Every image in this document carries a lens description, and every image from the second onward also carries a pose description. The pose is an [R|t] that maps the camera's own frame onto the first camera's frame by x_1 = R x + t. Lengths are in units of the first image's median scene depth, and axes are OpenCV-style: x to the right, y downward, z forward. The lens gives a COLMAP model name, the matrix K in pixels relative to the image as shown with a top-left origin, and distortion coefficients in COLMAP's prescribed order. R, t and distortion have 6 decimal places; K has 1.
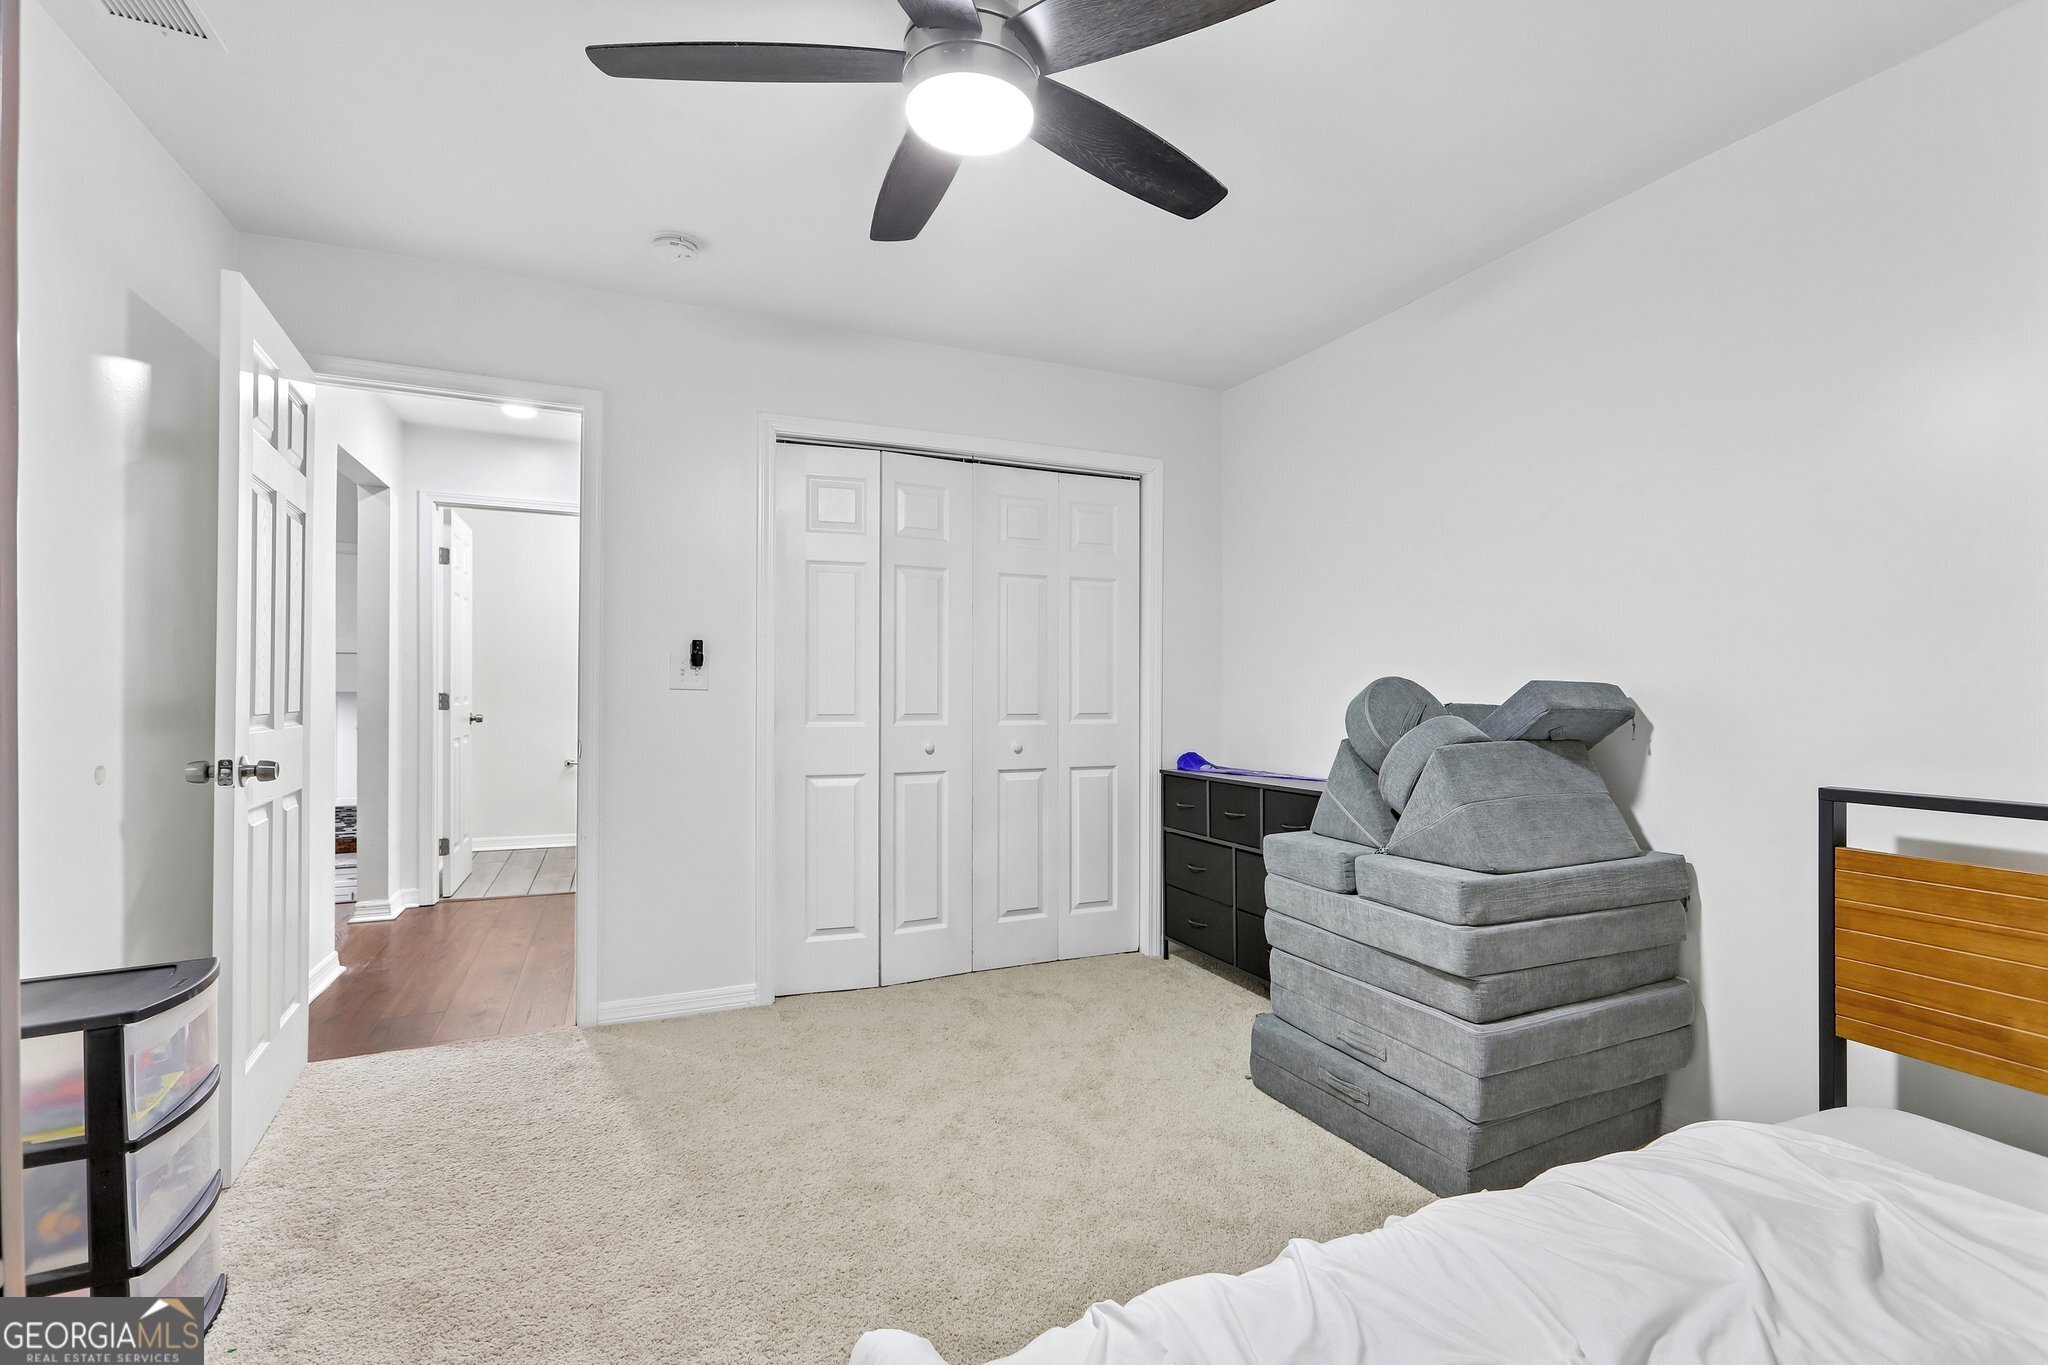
lens RADIAL K [[910.5, 0, 1037.3], [0, 910.5, 691.2], [0, 0, 1]] dist [-0.006717, 0.002769]
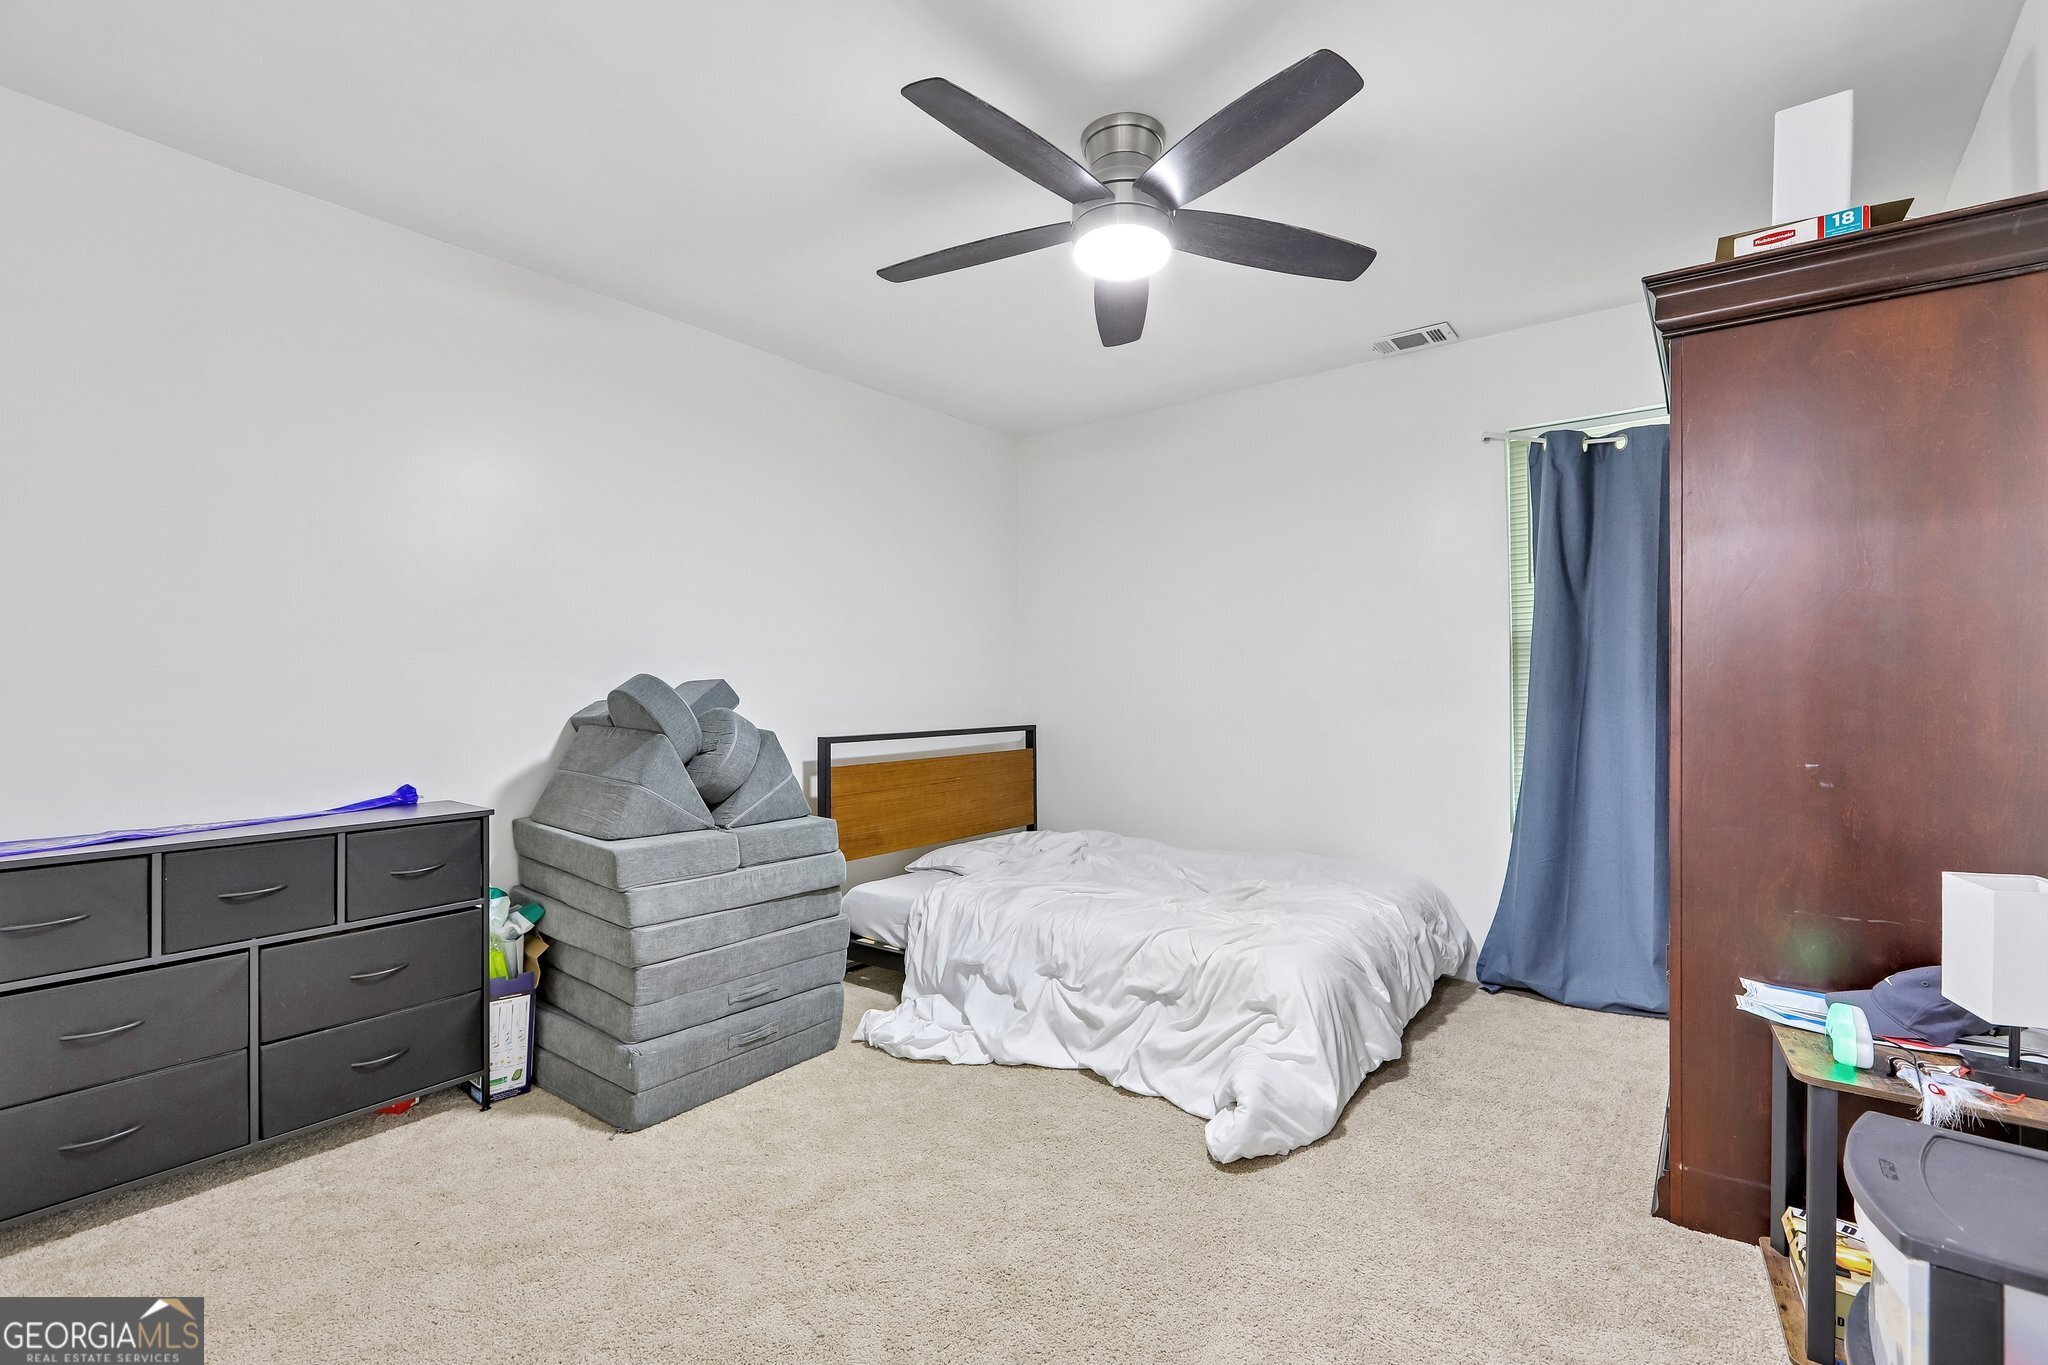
lens RADIAL K [[910.5, 0, 1033.6], [0, 910.5, 681.4], [0, 0, 1]] dist [-0.006717, 0.002769]
pose [[-0.457469, -0.004346, 0.889215, -0.889389], [-0.004588, 0.999986, 0.002527, -0.013920], [-0.889214, -0.002924, -0.457483, 1.288631]]
